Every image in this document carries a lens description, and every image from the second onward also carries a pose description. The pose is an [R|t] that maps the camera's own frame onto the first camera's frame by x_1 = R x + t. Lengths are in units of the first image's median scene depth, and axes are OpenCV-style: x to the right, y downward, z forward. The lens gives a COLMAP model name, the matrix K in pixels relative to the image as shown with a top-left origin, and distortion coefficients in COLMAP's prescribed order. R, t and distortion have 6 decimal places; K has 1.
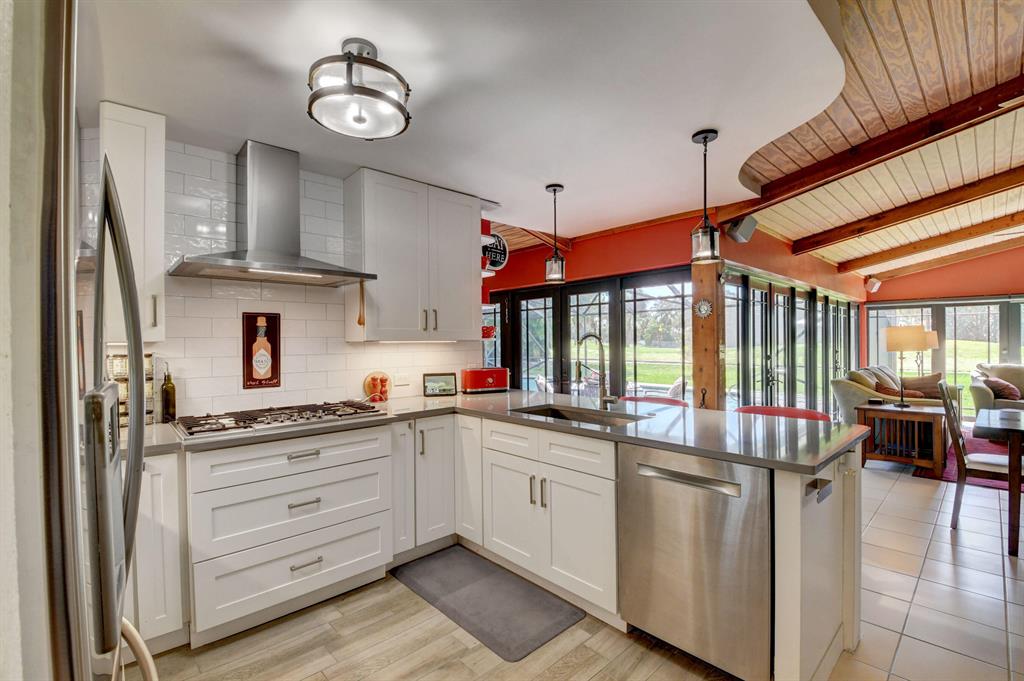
lens RADIAL K [[450.5, 0, 515.3], [0, 450.5, 340.8], [0, 0, 1]] dist [-0.015084, -0.007862]
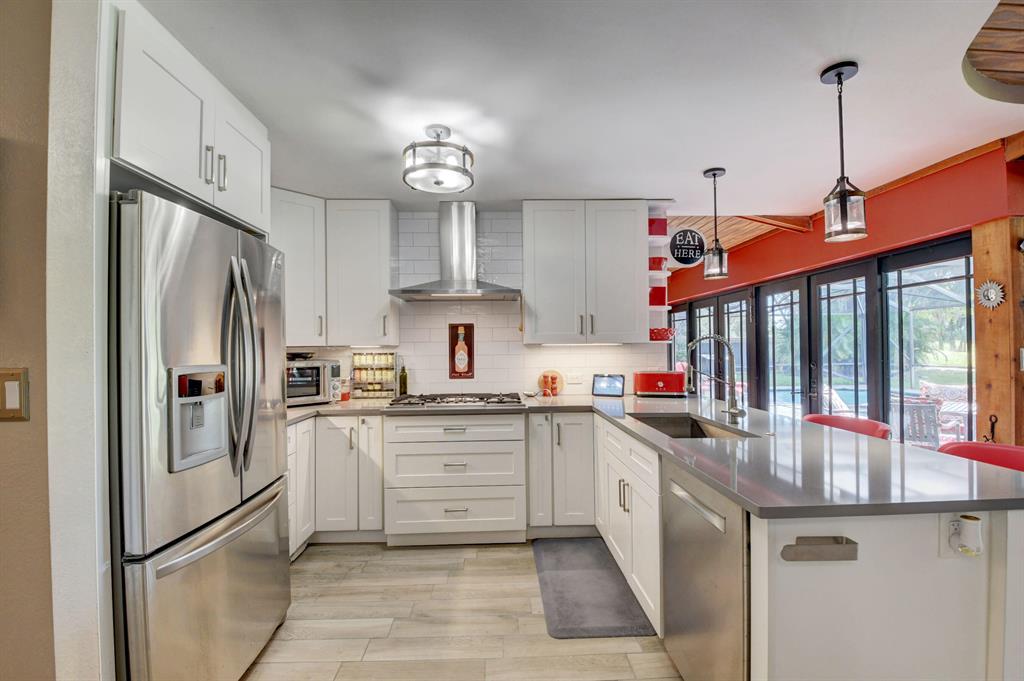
lens RADIAL K [[450.5, 0, 506.6], [0, 450.5, 342.3], [0, 0, 1]] dist [-0.015084, -0.007862]
pose [[0.754444, -0.002748, -0.656359, 0.424351], [0.003691, 0.999993, 0.000056, -0.004622], [0.656354, -0.002466, 0.754449, 0.064806]]
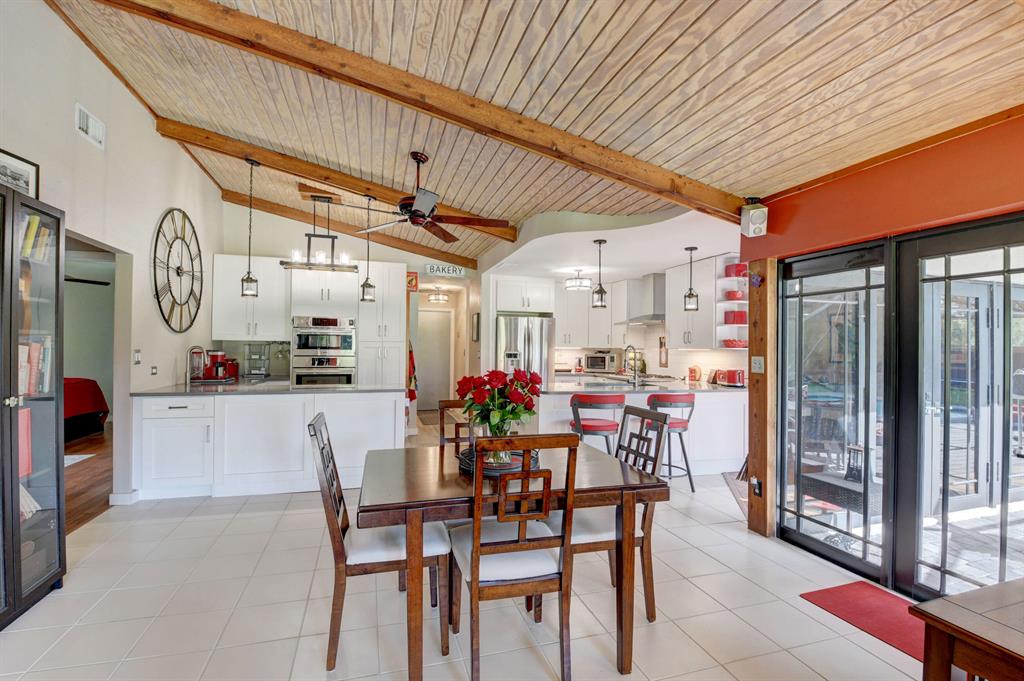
lens RADIAL K [[450.5, 0, 502.9], [0, 450.5, 343.2], [0, 0, 1]] dist [-0.015084, -0.007862]
pose [[-0.435132, -0.003257, -0.900361, 2.030327], [-0.007792, 0.999970, 0.000149, -0.020162], [0.900333, 0.007080, -0.435144, 1.268415]]
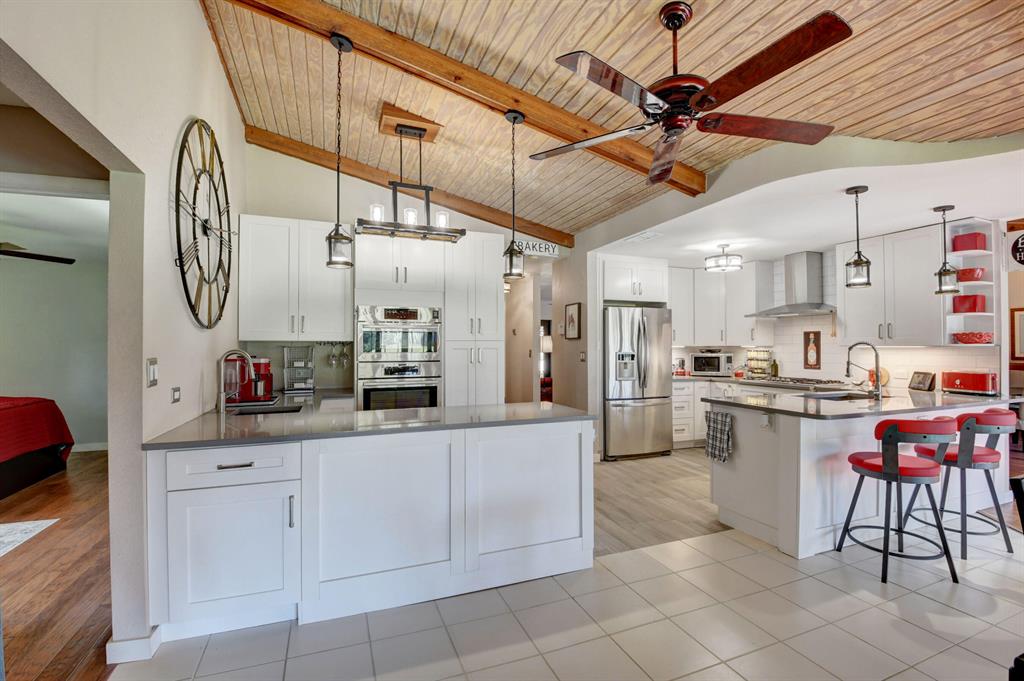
lens RADIAL K [[450.5, 0, 507.0], [0, 450.5, 341.5], [0, 0, 1]] dist [-0.015084, -0.007862]
pose [[-0.370053, -0.001299, -0.929010, 1.750220], [0.002653, 0.999993, -0.002455, -0.015616], [0.929007, -0.003373, -0.370047, 0.474408]]
